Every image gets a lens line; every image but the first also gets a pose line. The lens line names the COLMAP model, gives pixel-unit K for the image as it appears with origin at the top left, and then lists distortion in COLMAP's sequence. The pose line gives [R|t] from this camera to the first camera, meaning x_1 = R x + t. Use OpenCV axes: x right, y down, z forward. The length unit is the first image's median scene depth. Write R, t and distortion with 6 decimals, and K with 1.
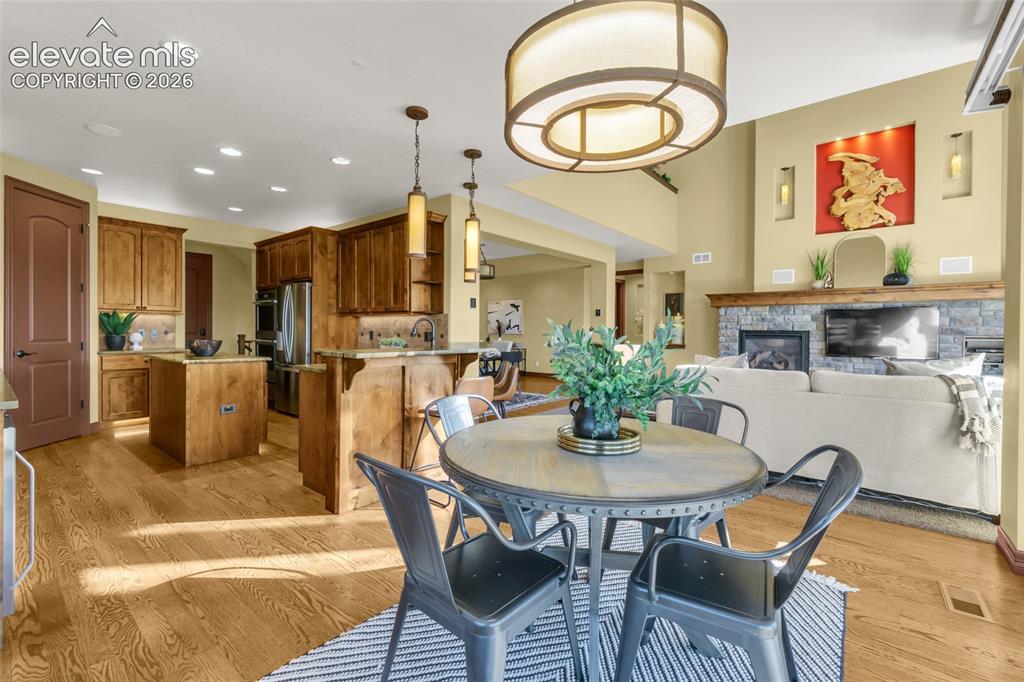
lens RADIAL K [[449.7, 0, 512.0], [0, 449.7, 340.6], [0, 0, 1]] dist [-0.000617, 0.002451]
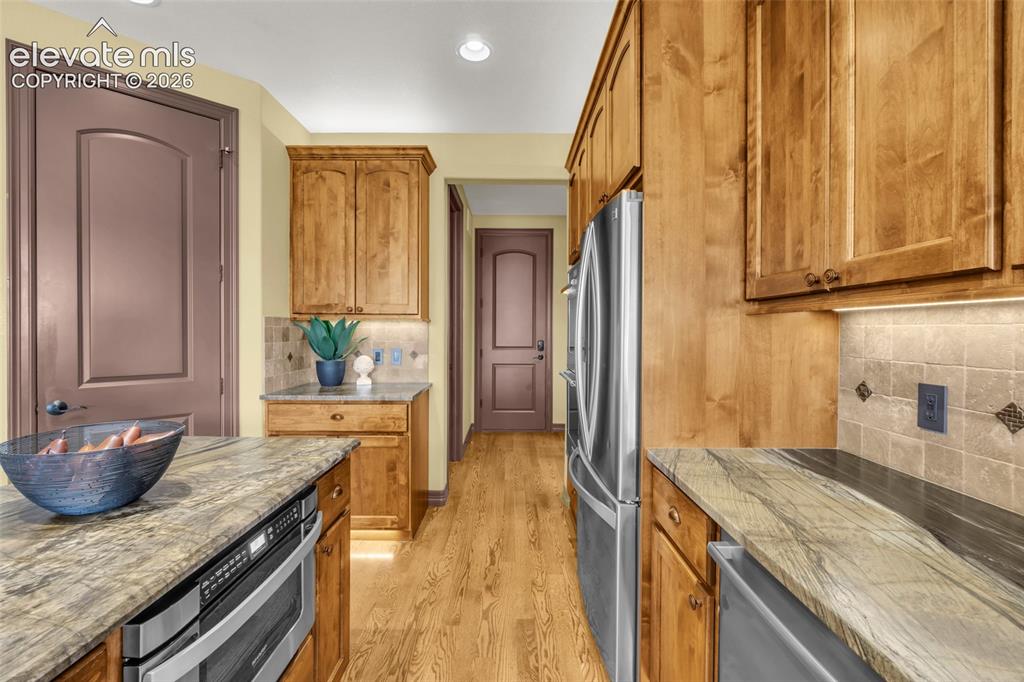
lens RADIAL K [[449.7, 0, 507.7], [0, 449.7, 331.5], [0, 0, 1]] dist [-0.000617, 0.002451]
pose [[0.636675, -0.004384, -0.771120, -0.295007], [-0.017088, 0.999658, -0.019792, -0.038730], [0.770943, 0.025777, 0.636383, 0.780392]]
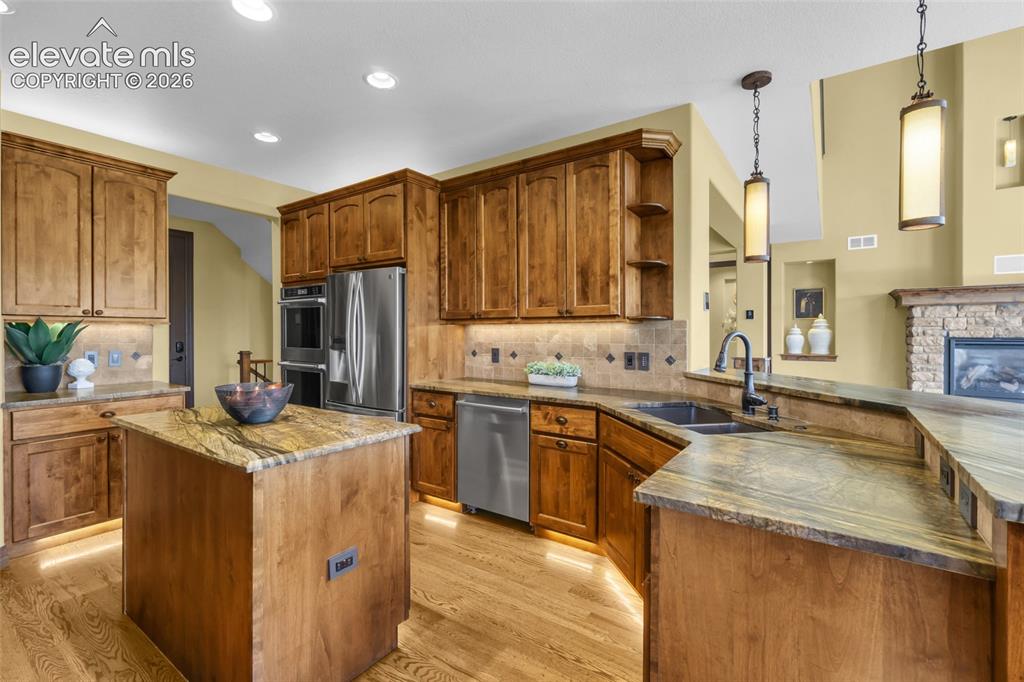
lens RADIAL K [[449.7, 0, 503.0], [0, 449.7, 339.3], [0, 0, 1]] dist [-0.000617, 0.002451]
pose [[0.996972, -0.010772, 0.077013, -0.367190], [0.011080, 0.999932, -0.003581, -0.032749], [-0.076969, 0.004423, 0.997024, 0.415688]]
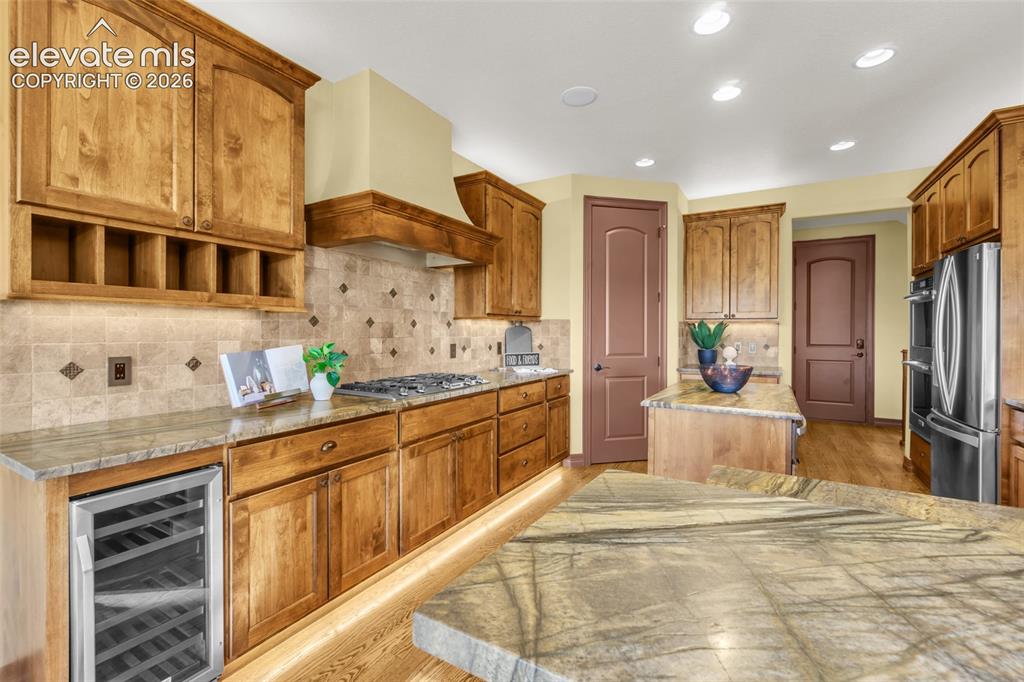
lens RADIAL K [[449.7, 0, 507.7], [0, 449.7, 331.3], [0, 0, 1]] dist [-0.000617, 0.002451]
pose [[0.161594, -0.007362, -0.986830, -0.094999], [-0.023747, 0.999654, -0.011347, -0.026194], [0.986572, 0.025268, 0.161363, 0.468556]]
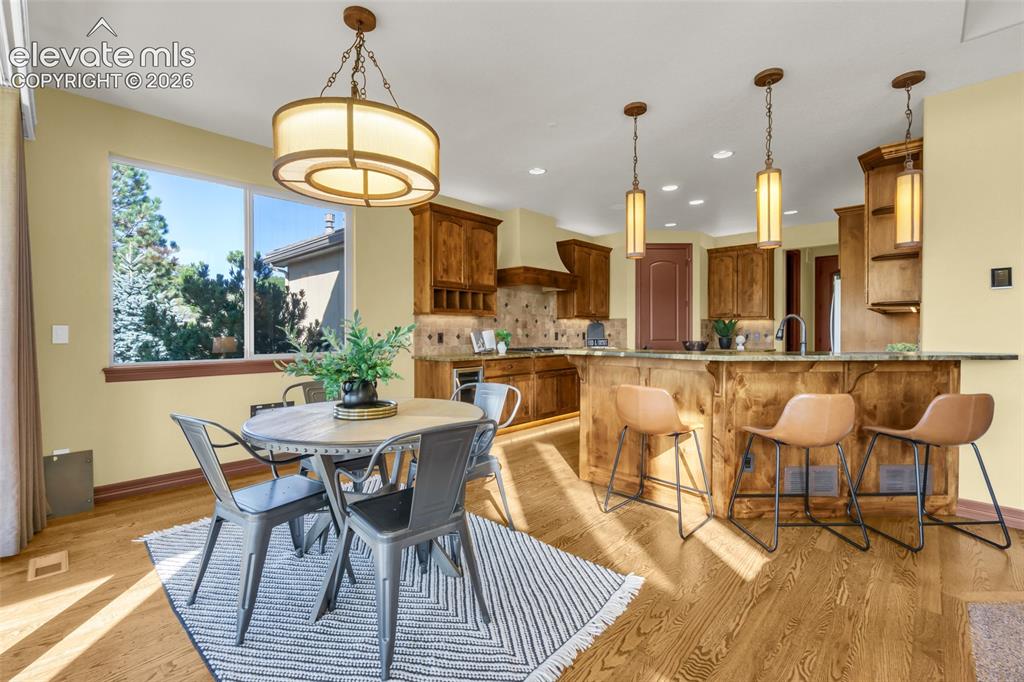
lens RADIAL K [[449.7, 0, 504.9], [0, 449.7, 337.0], [0, 0, 1]] dist [-0.000617, 0.002451]
pose [[-0.069158, 0.004035, -0.997598, 0.429227], [-0.023126, 0.999717, 0.005647, -0.005662], [0.997338, 0.023461, -0.069045, 0.442999]]
